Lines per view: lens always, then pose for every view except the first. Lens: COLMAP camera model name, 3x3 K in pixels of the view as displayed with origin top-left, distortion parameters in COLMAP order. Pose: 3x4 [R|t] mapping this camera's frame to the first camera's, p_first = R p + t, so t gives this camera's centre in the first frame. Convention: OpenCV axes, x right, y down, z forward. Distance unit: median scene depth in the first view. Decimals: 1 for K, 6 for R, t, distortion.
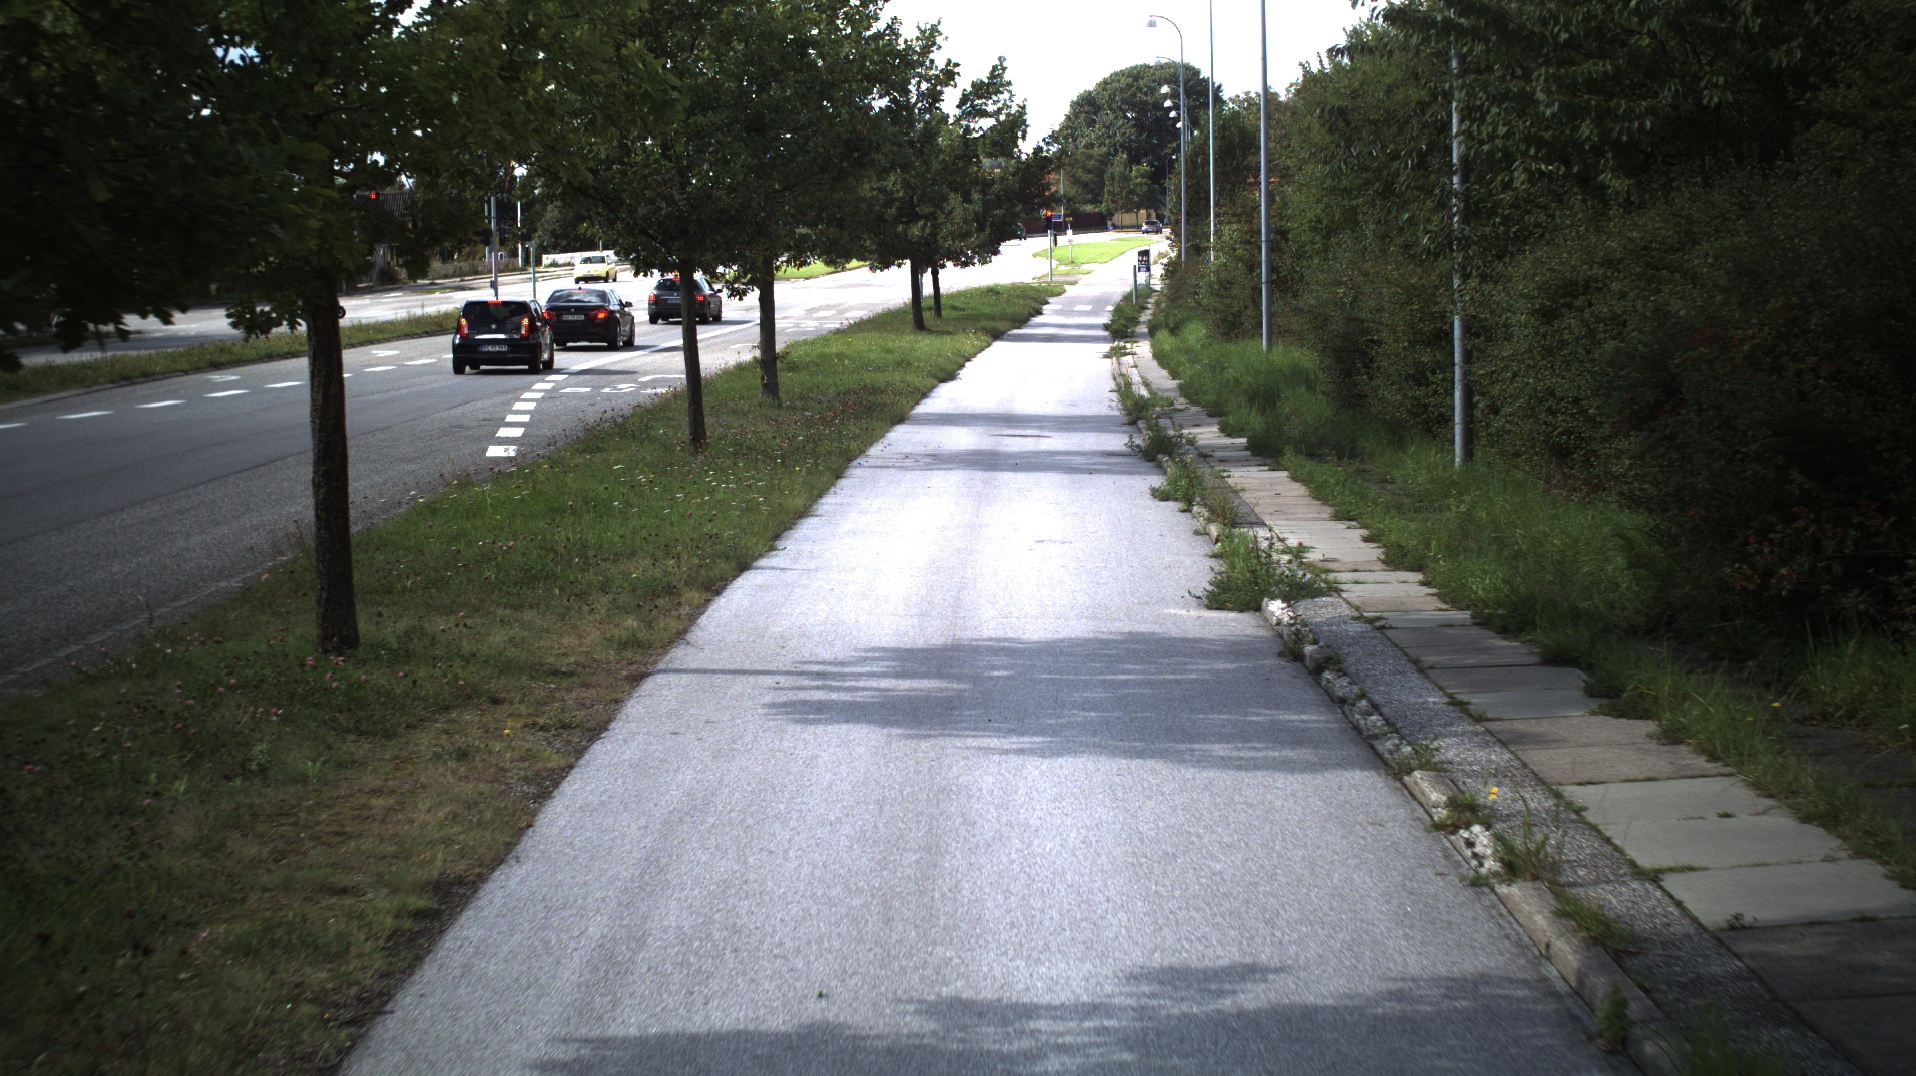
lens RADIAL K [[3175.0, 0, 958.0], [0, 3175.0, 538.0], [0, 0, 1]] dist [-0.268563, 0.057889]
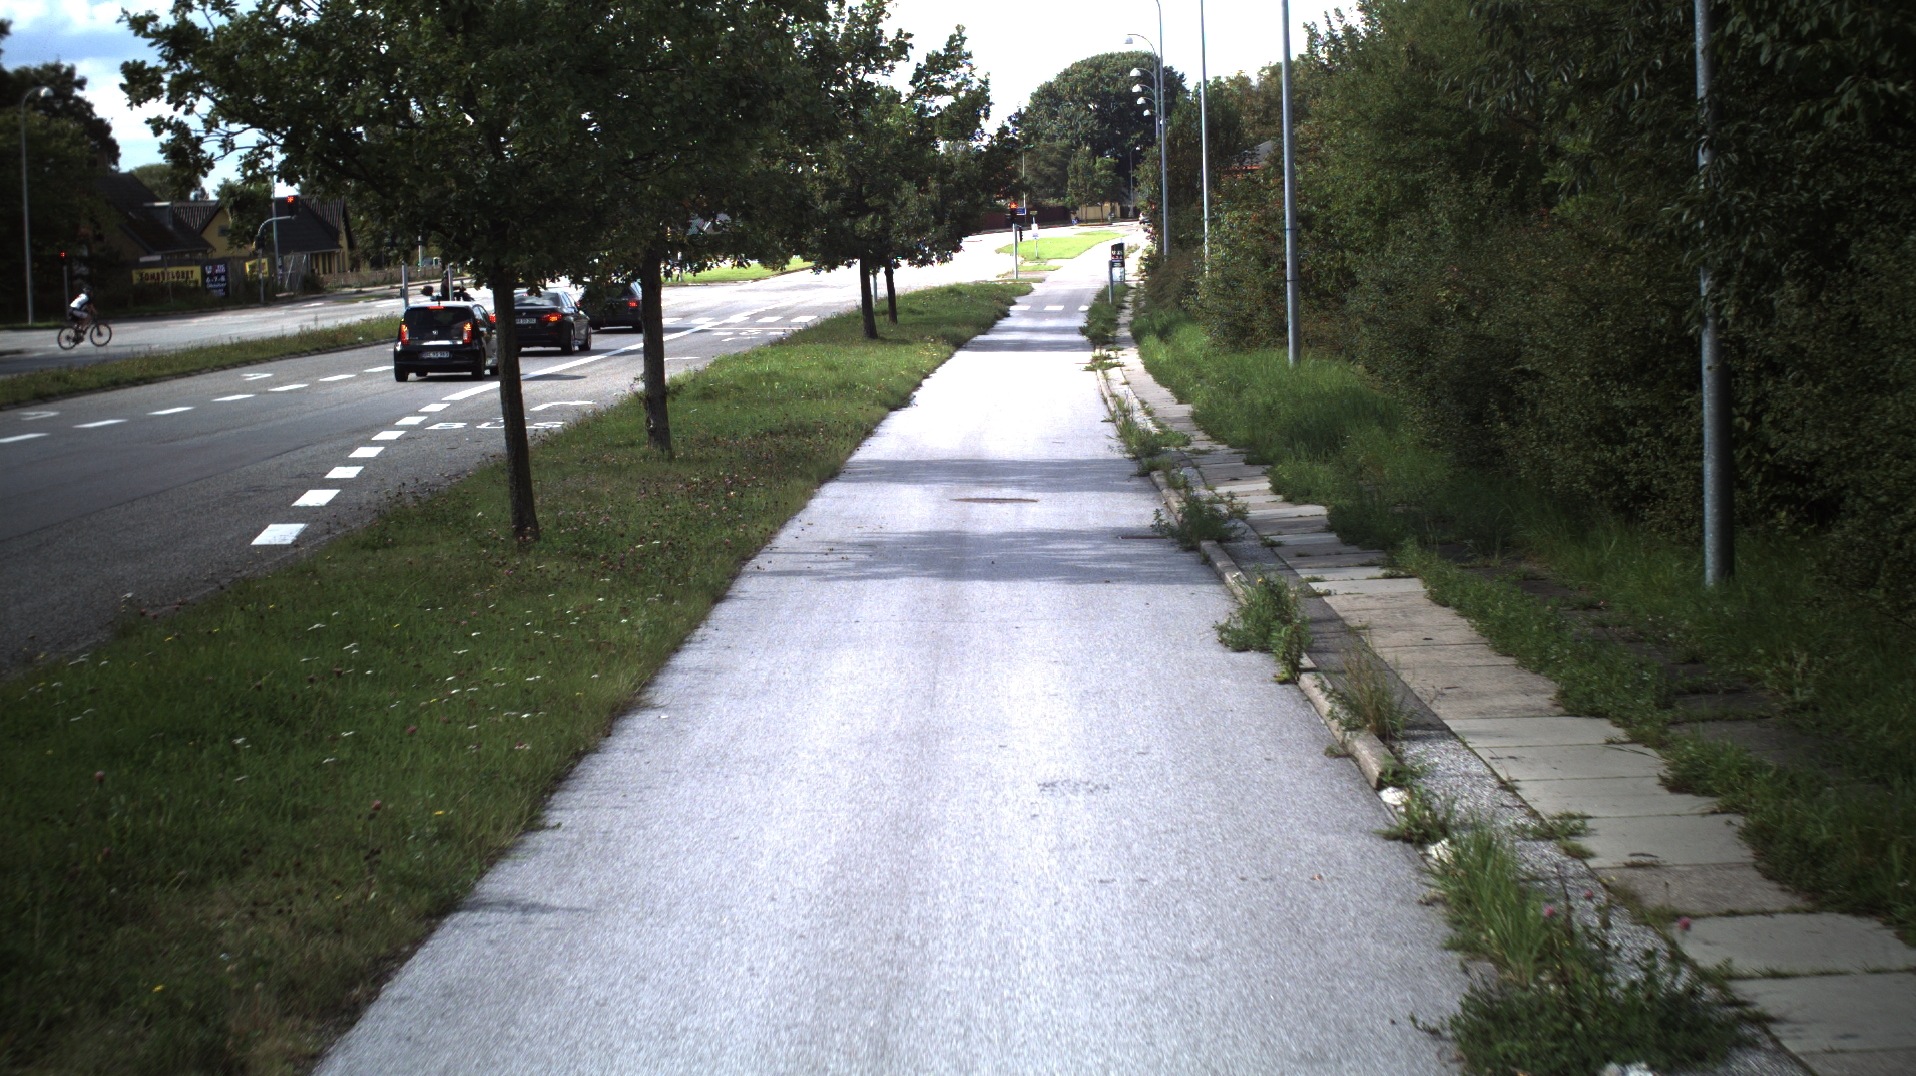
lens RADIAL K [[3175.0, 0, 958.0], [0, 3175.0, 538.0], [0, 0, 1]] dist [-0.268563, 0.057889]
pose [[0.999809, -0.016260, 0.010814, 0.001562], [0.016249, 0.999867, 0.001031, -0.011772], [-0.010829, -0.000855, 0.999941, 0.131996]]
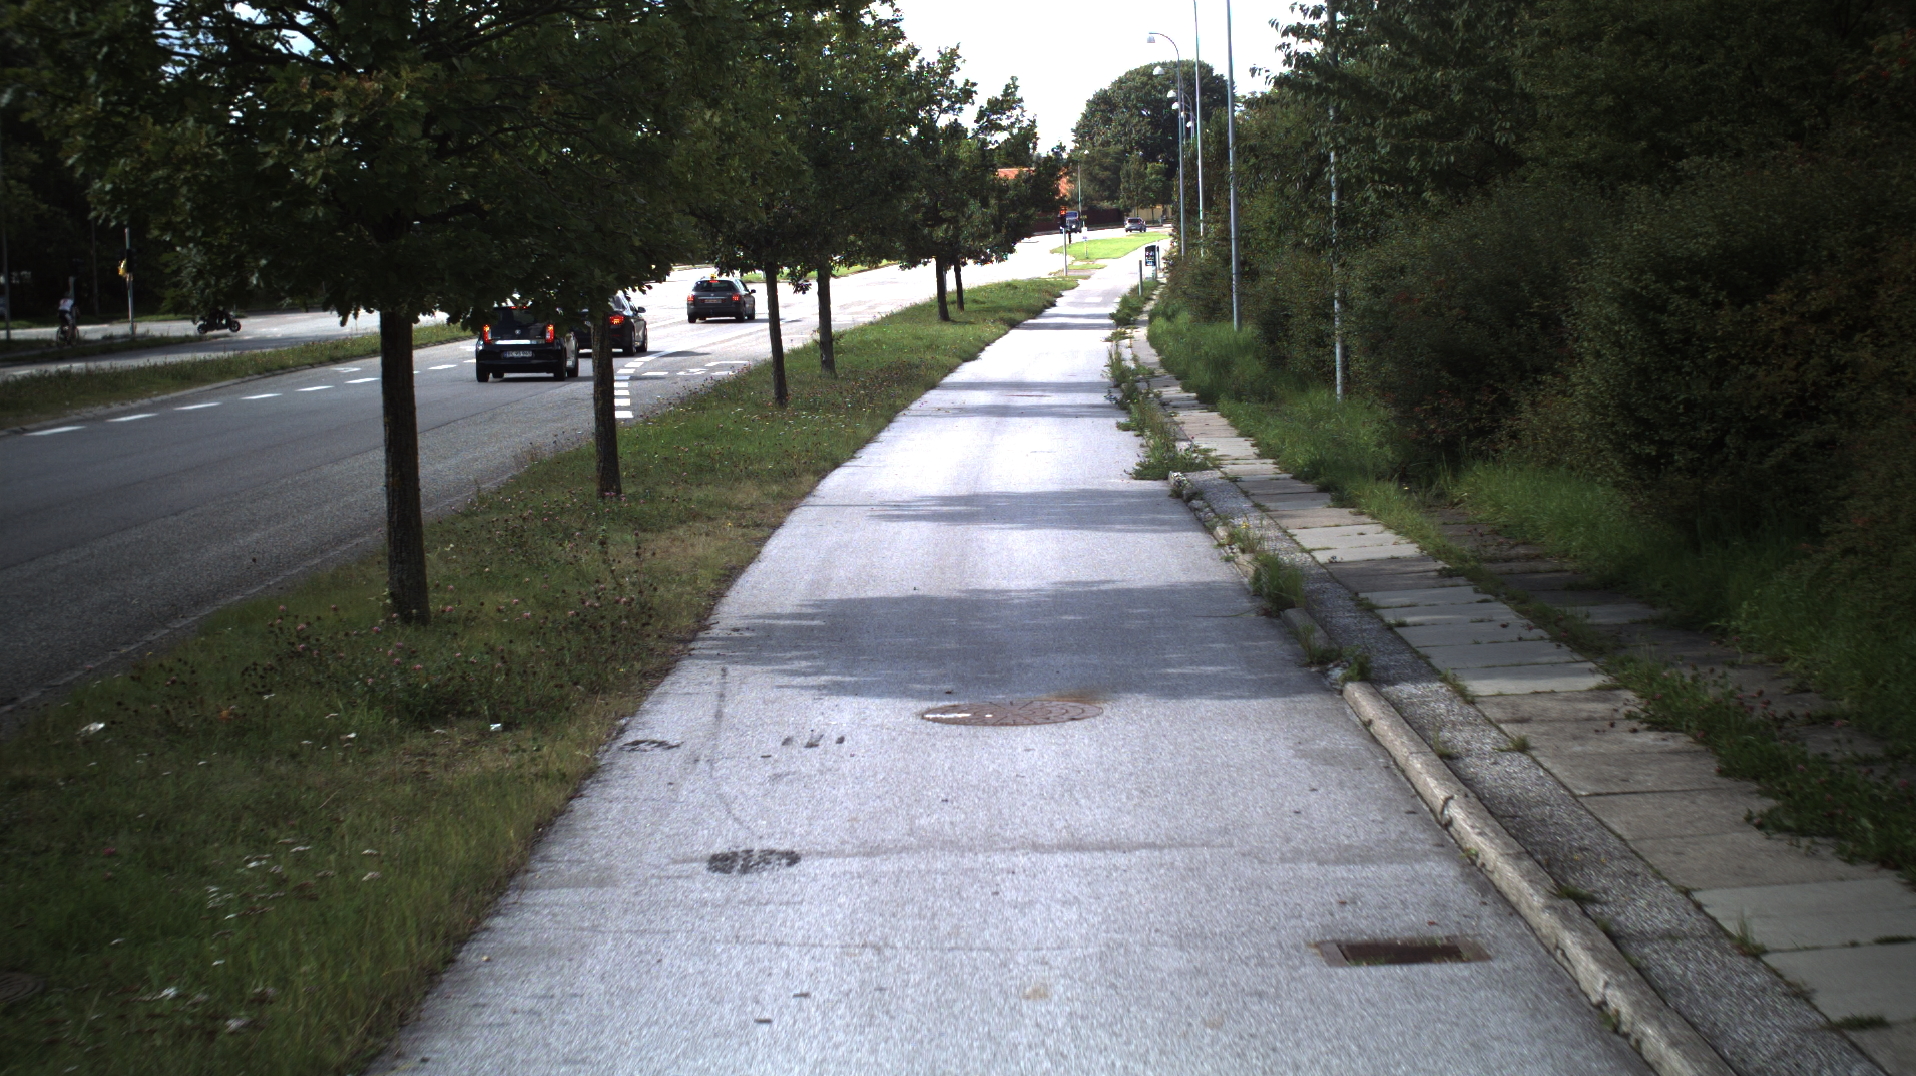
lens RADIAL K [[3175.0, 0, 958.0], [0, 3175.0, 538.0], [0, 0, 1]] dist [-0.268563, 0.057889]
pose [[0.999849, -0.015353, -0.008162, 0.000634], [0.015360, 0.999882, 0.000885, 0.011099], [0.008148, -0.001010, 0.999966, -0.132184]]
